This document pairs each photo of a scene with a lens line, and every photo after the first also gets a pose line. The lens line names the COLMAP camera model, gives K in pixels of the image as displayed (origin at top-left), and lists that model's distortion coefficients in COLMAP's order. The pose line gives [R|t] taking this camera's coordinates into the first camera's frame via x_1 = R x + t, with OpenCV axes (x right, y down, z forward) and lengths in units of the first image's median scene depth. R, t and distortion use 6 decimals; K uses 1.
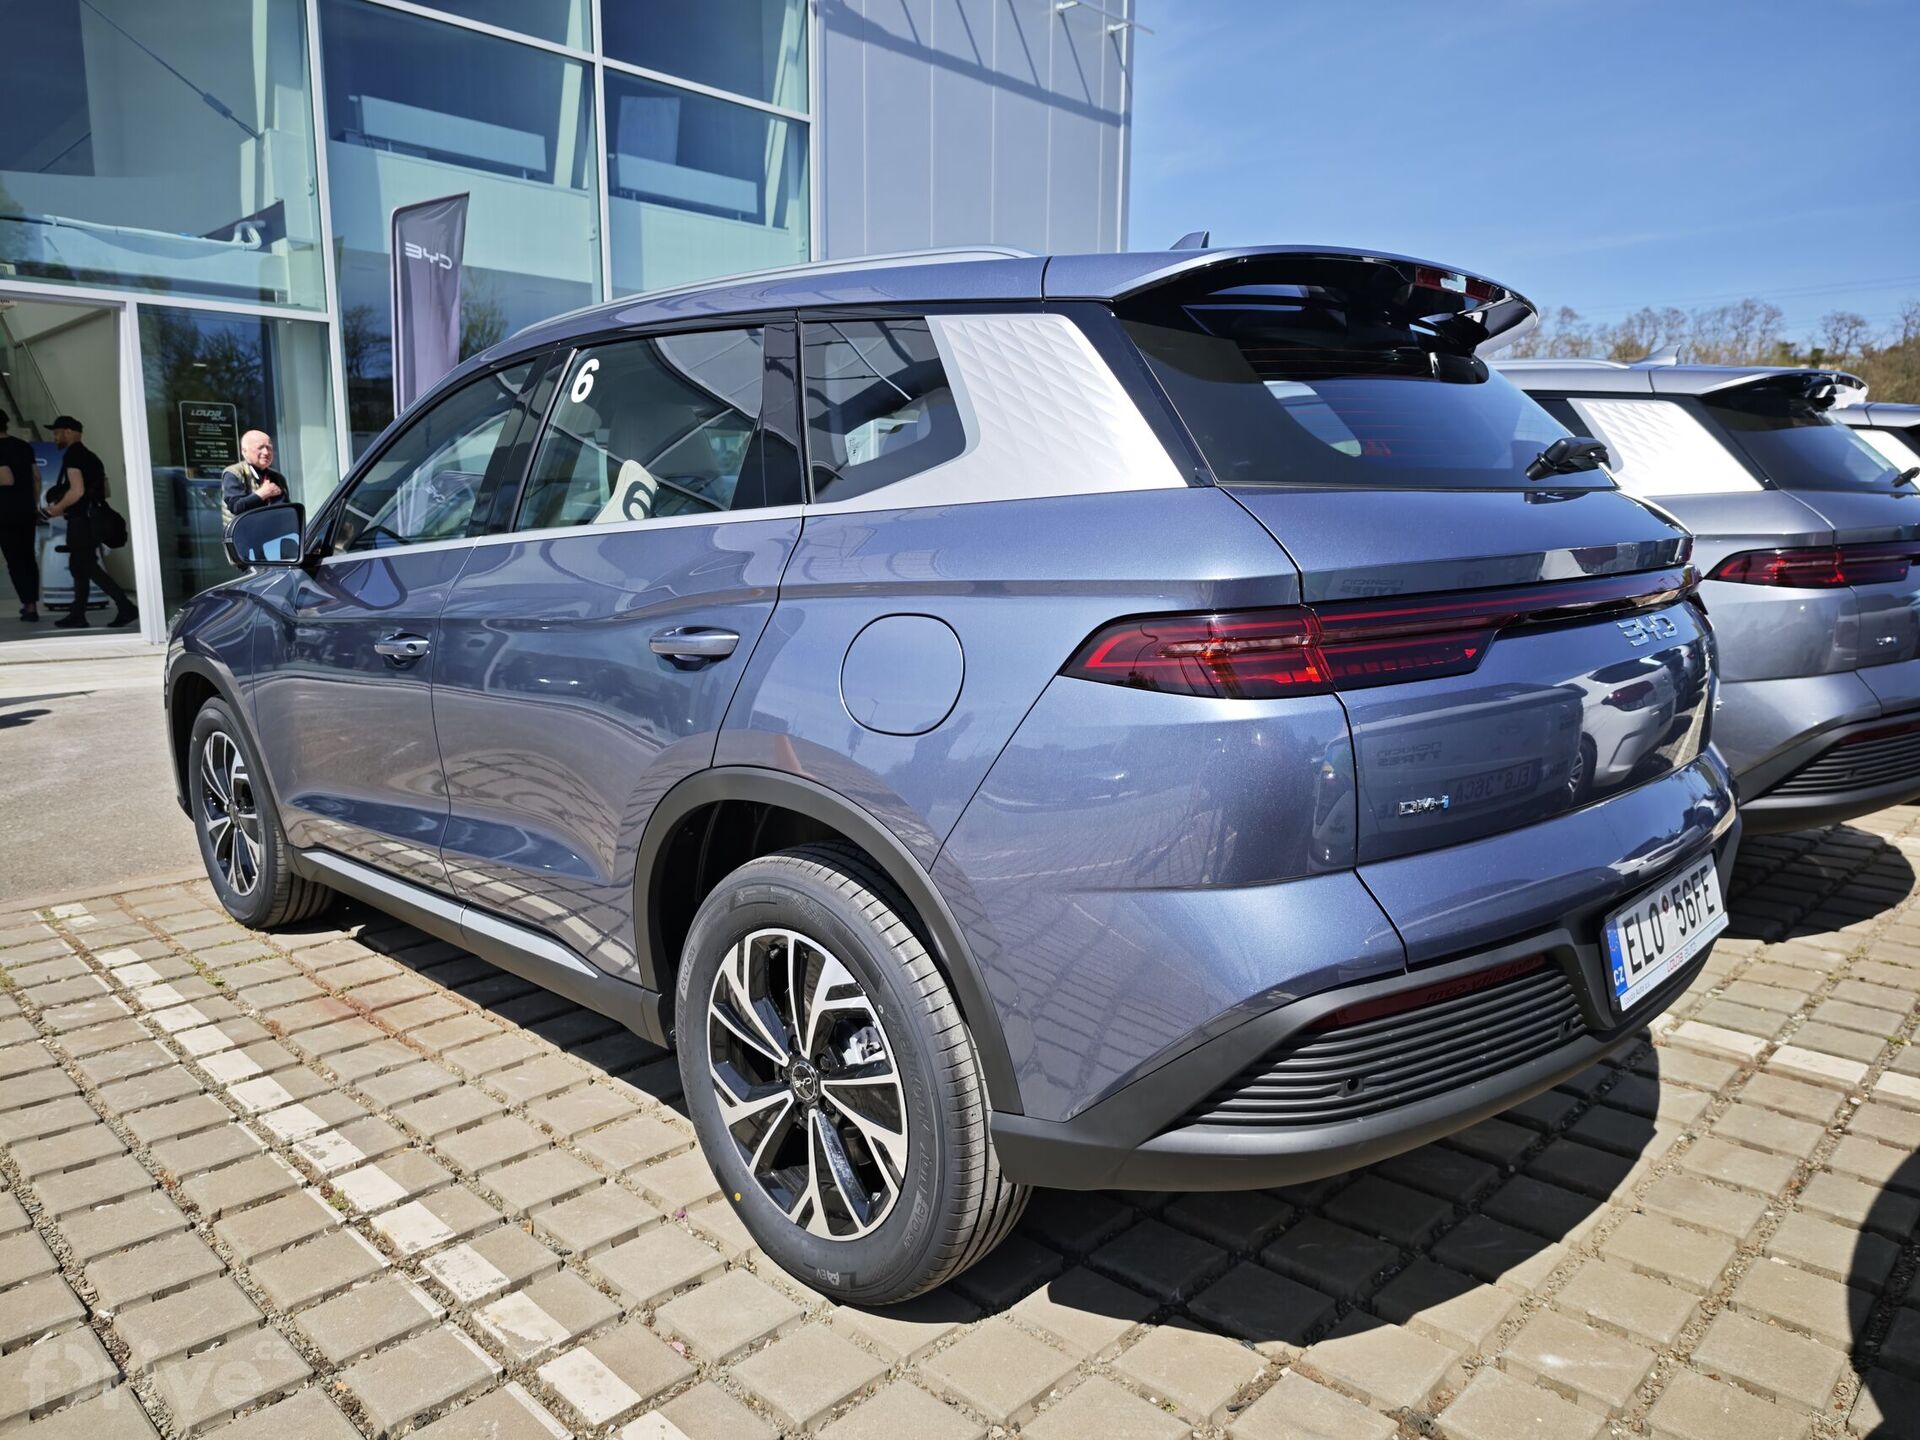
lens RADIAL K [[1287.3, 0, 960.0], [0, 1287.3, 720.0], [0, 0, 1]] dist [0.024510, -0.037534]
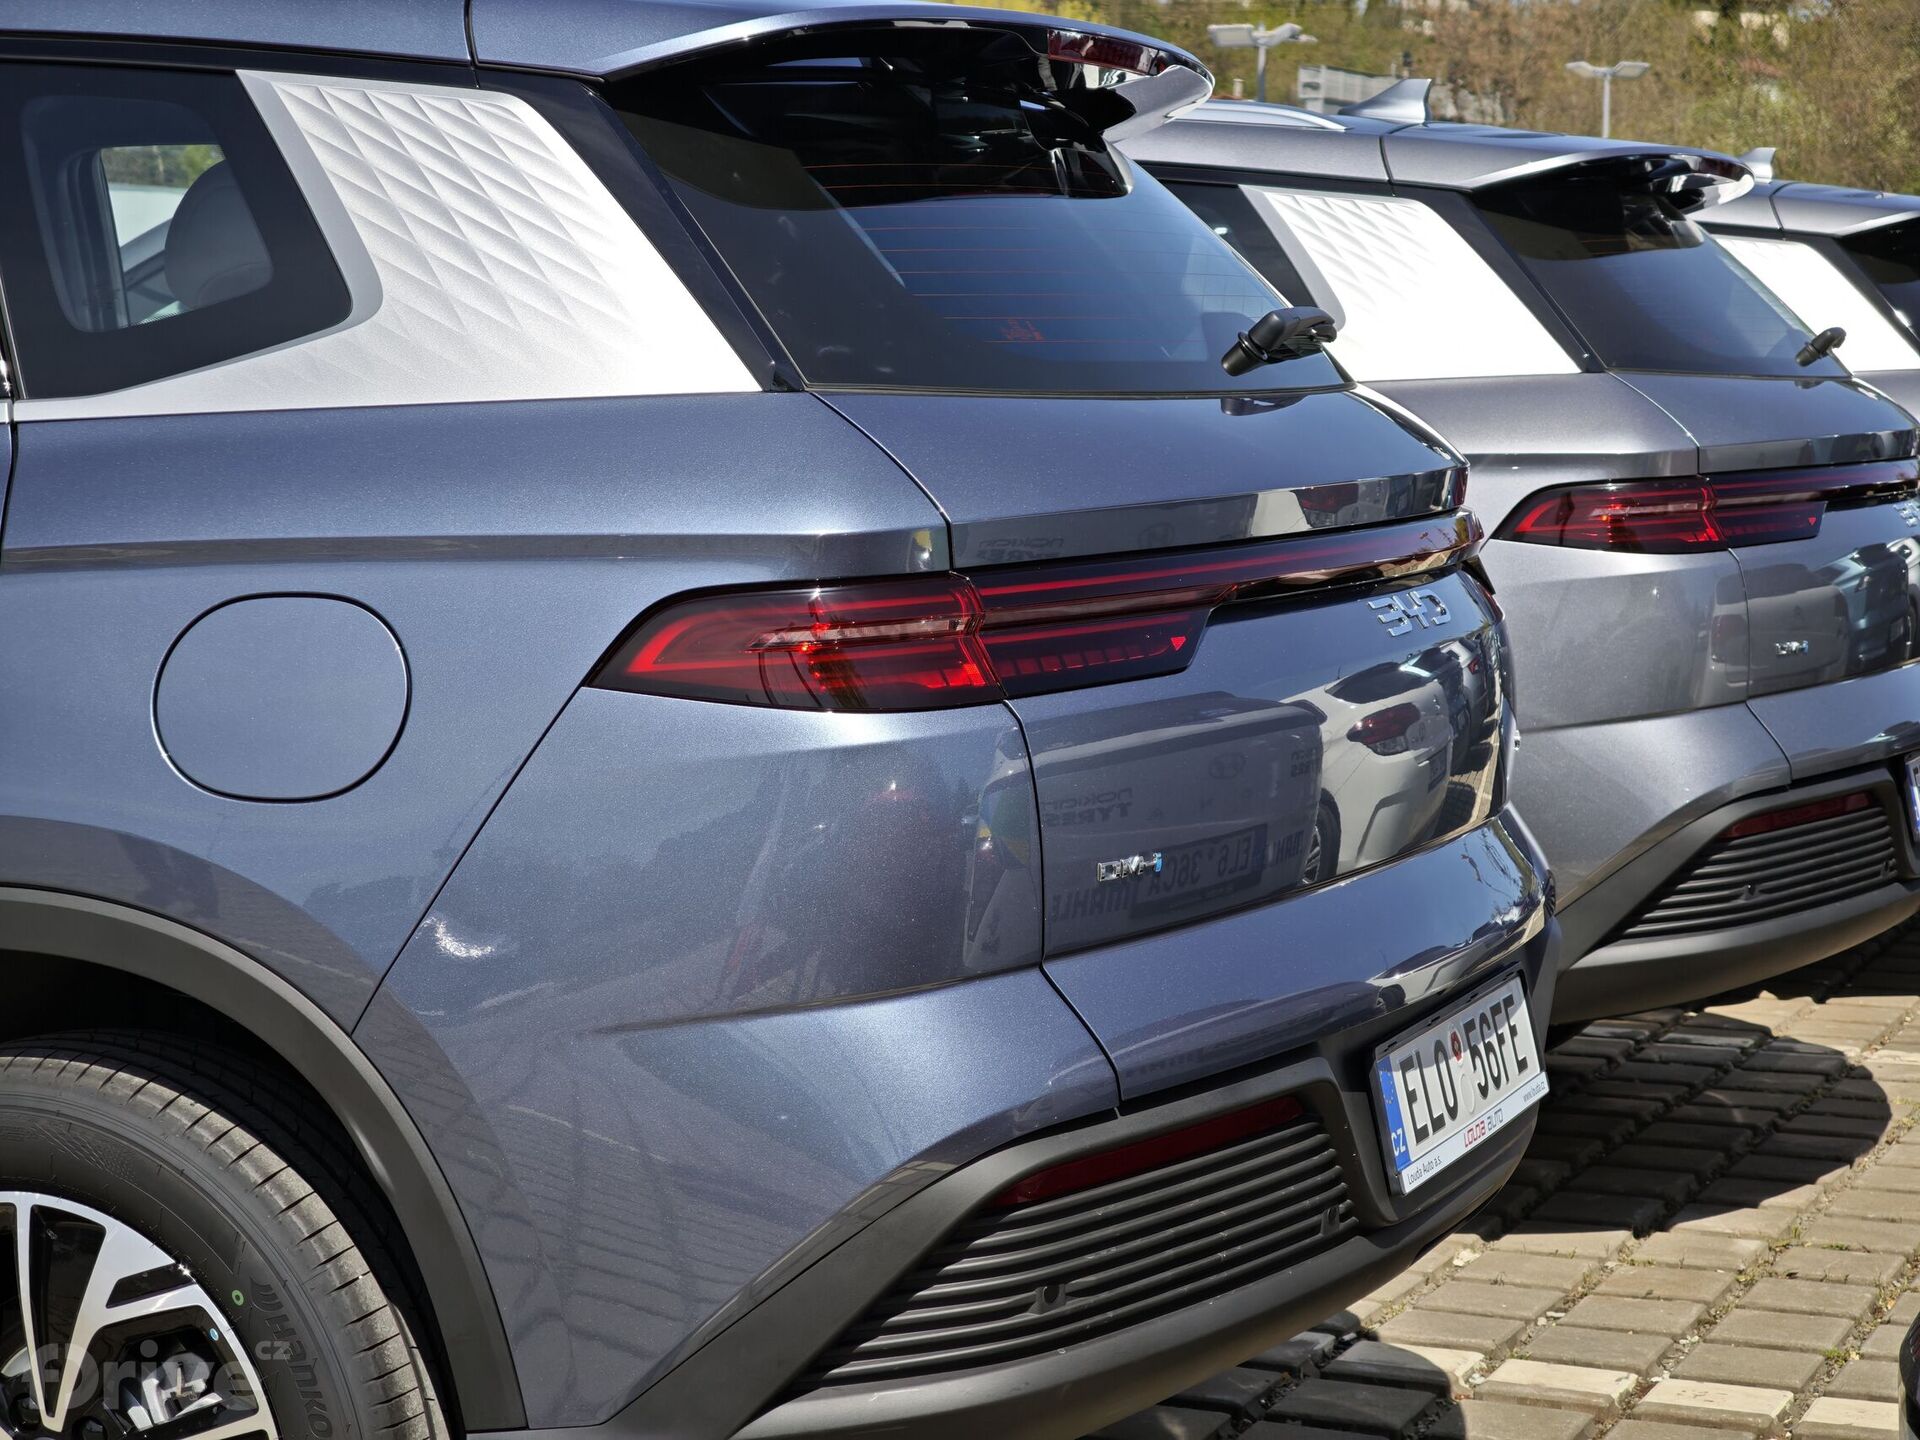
lens RADIAL K [[3817.5, 0, 960.0], [0, 3817.5, 720.0], [0, 0, 1]] dist [0.025206, -0.513770]
pose [[0.930295, -0.021076, 0.366206, -0.331855], [0.044806, 0.997401, -0.056420, 0.072122], [-0.364065, 0.068895, 0.928822, -0.605120]]
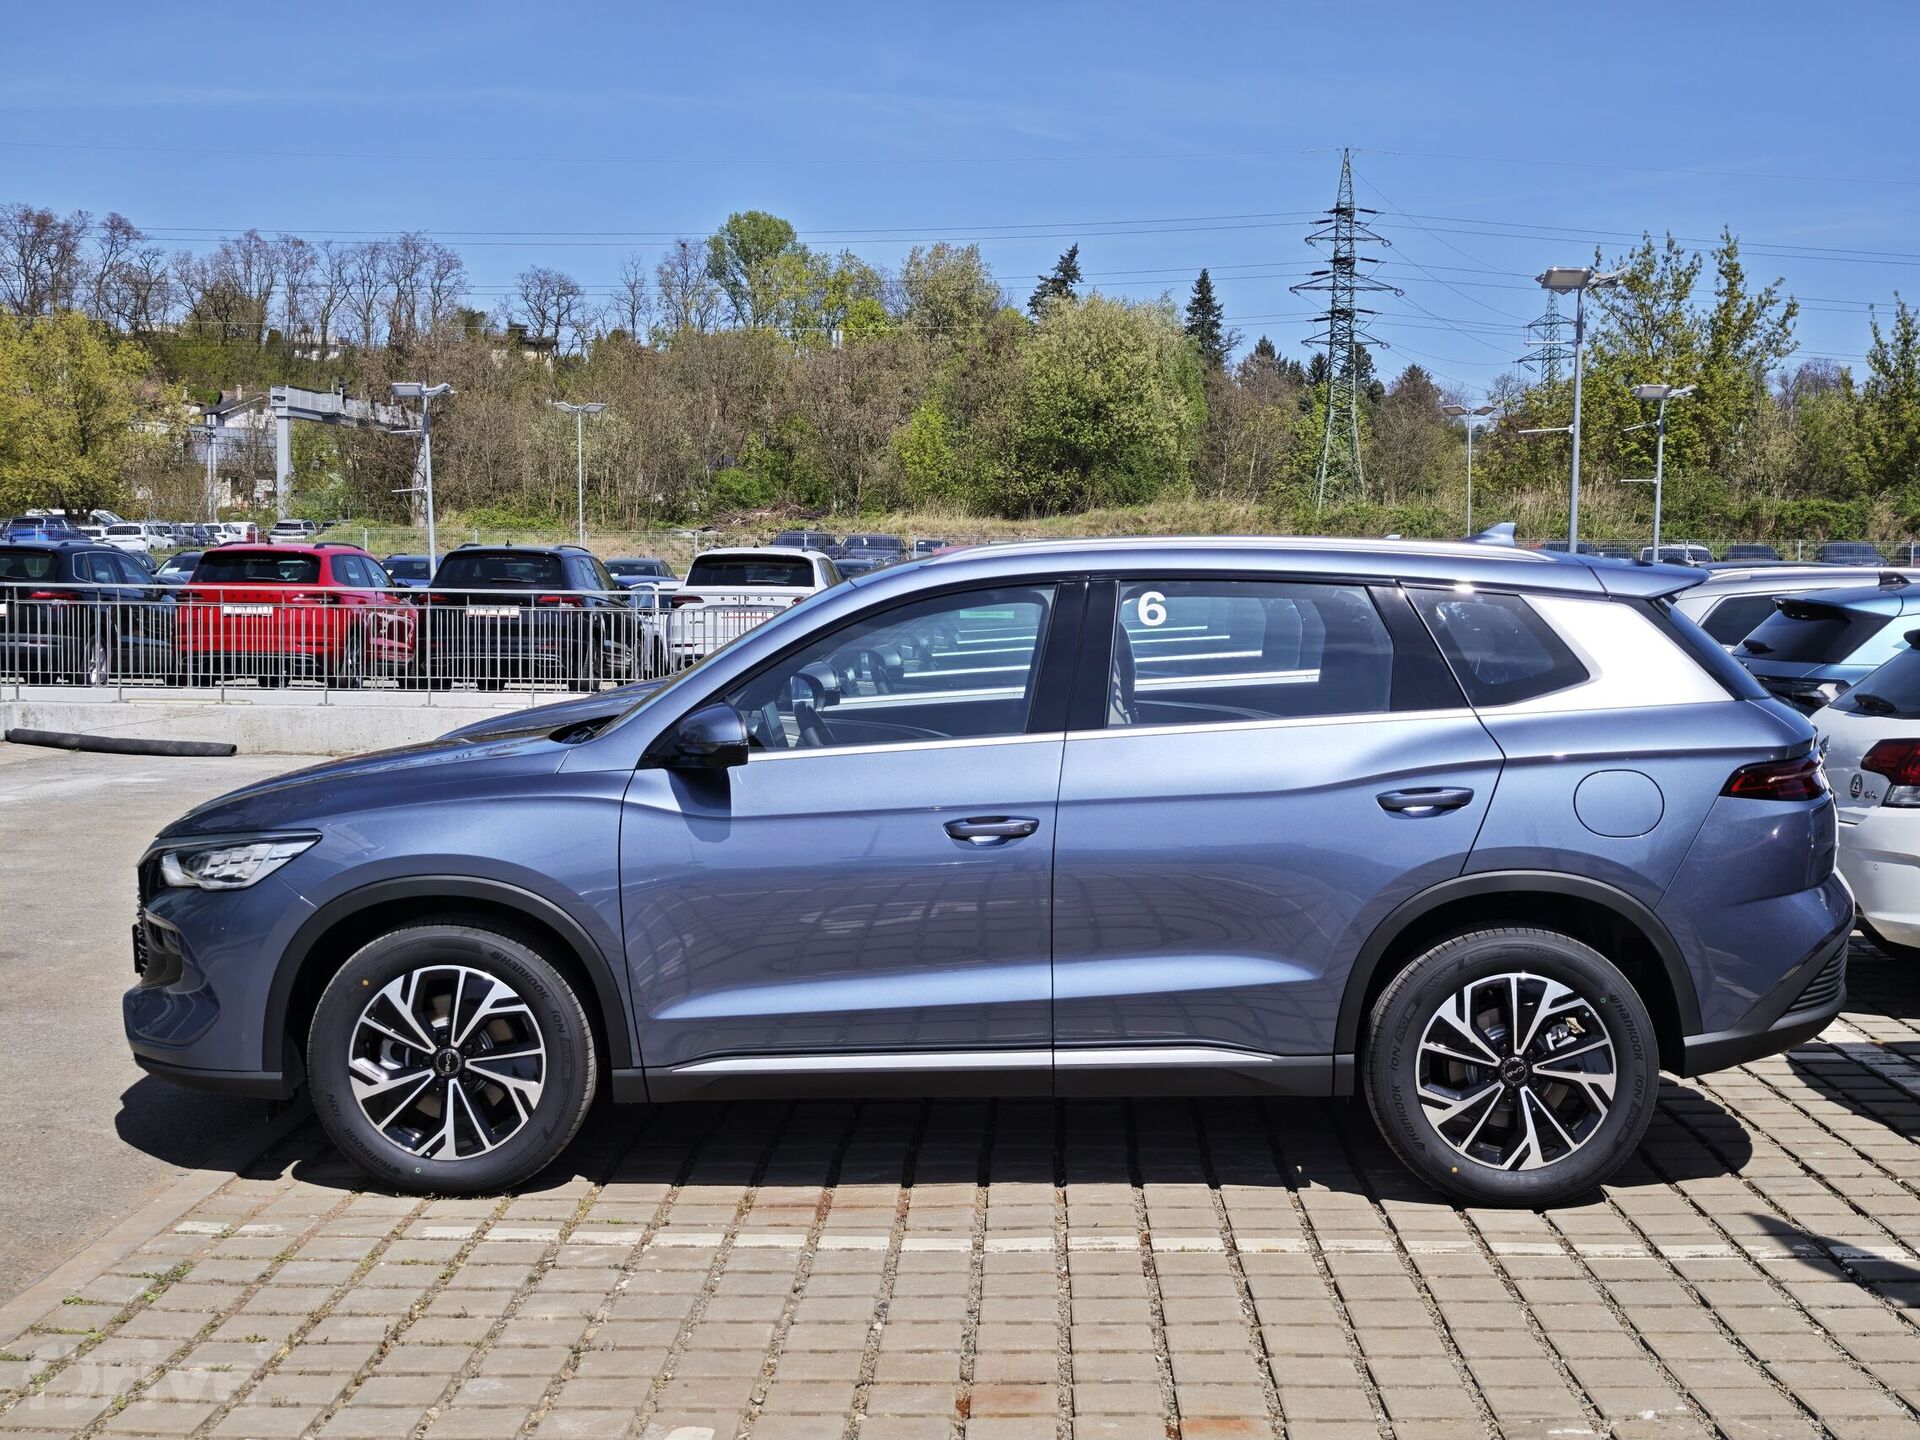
lens RADIAL K [[2528.5, 0, 960.0], [0, 2528.5, 720.0], [0, 0, 1]] dist [0.030031, 0.038015]
pose [[0.732351, -0.030199, 0.680257, -2.649398], [0.101733, 0.992656, -0.065456, -0.011101], [-0.673285, 0.117141, 0.730045, -0.832544]]
